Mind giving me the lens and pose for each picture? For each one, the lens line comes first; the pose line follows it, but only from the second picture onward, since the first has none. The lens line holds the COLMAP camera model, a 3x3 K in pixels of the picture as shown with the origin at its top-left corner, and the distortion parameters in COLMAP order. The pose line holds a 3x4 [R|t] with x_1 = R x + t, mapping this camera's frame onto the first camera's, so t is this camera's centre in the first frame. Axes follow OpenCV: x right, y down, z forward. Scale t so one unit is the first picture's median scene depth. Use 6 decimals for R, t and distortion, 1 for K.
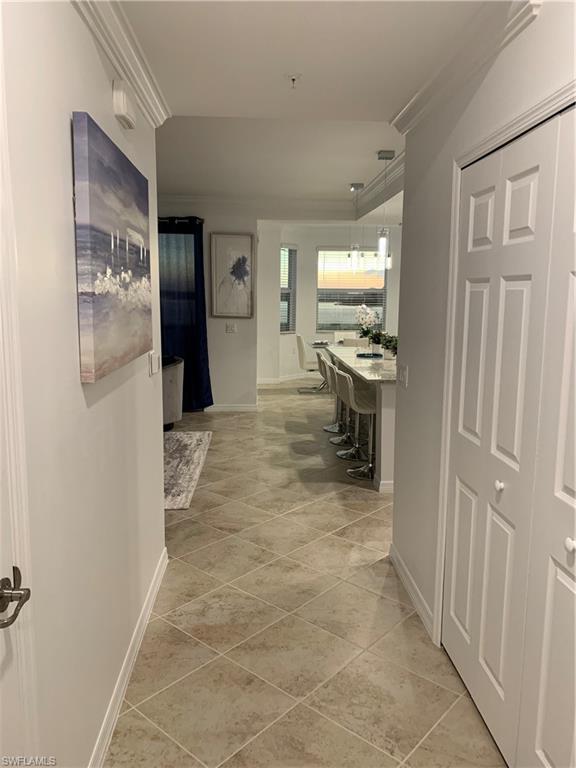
lens RADIAL K [[593.4, 0, 286.6], [0, 593.4, 382.9], [0, 0, 1]] dist [0.046857, -0.061219]
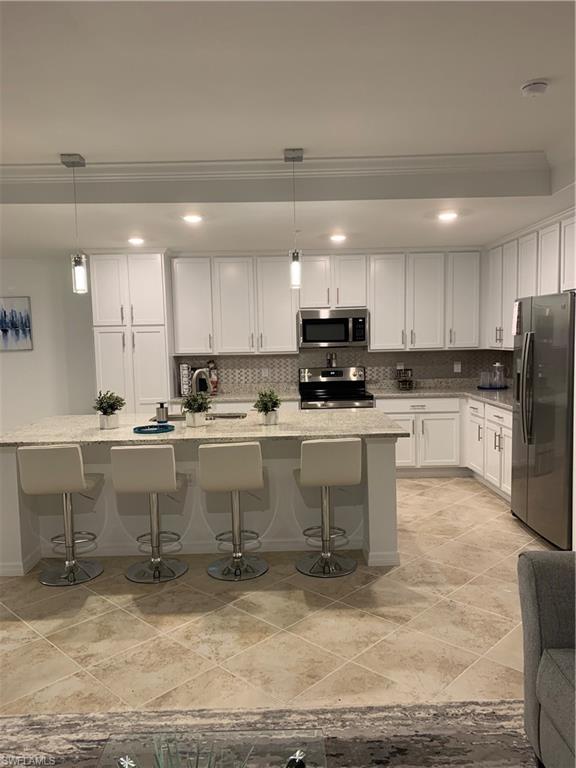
lens RADIAL K [[593.4, 0, 287.2], [0, 593.4, 383.8], [0, 0, 1]] dist [0.046857, -0.061219]
pose [[0.035839, -0.101708, 0.994169, -0.498011], [0.168292, 0.981215, 0.094316, -0.131608], [-0.985085, 0.163930, 0.052283, 0.794847]]
